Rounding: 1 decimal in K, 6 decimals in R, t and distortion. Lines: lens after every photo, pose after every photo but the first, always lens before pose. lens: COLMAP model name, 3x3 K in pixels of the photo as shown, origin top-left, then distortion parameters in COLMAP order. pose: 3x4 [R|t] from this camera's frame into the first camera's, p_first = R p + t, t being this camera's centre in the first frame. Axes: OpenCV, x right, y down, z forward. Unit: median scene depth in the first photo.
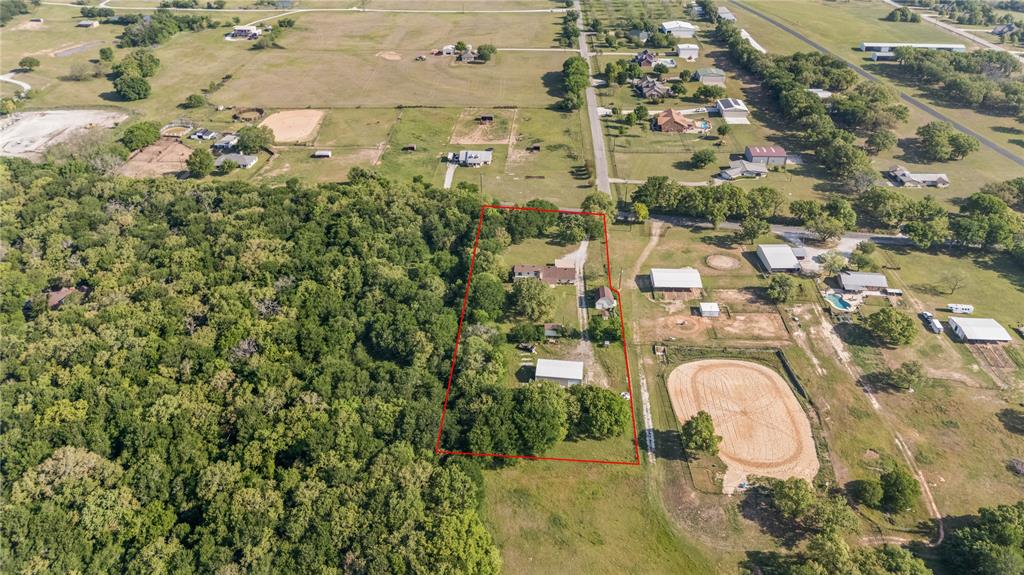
lens RADIAL K [[752.8, 0, 512.4], [0, 752.8, 287.5], [0, 0, 1]] dist [0.052824, -0.045034]
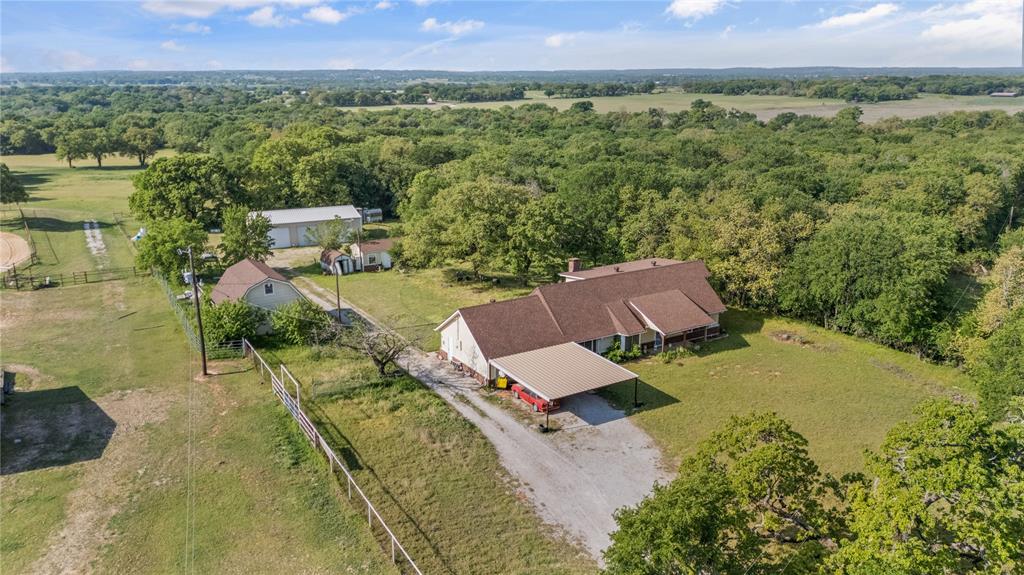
lens RADIAL K [[752.8, 0, 509.9], [0, 752.8, 291.6], [0, 0, 1]] dist [0.052824, -0.045034]
pose [[-0.827708, 0.158648, -0.538265, 0.197650], [-0.280672, 0.713562, 0.641913, -0.176652], [0.485924, 0.682393, -0.546093, 1.250475]]
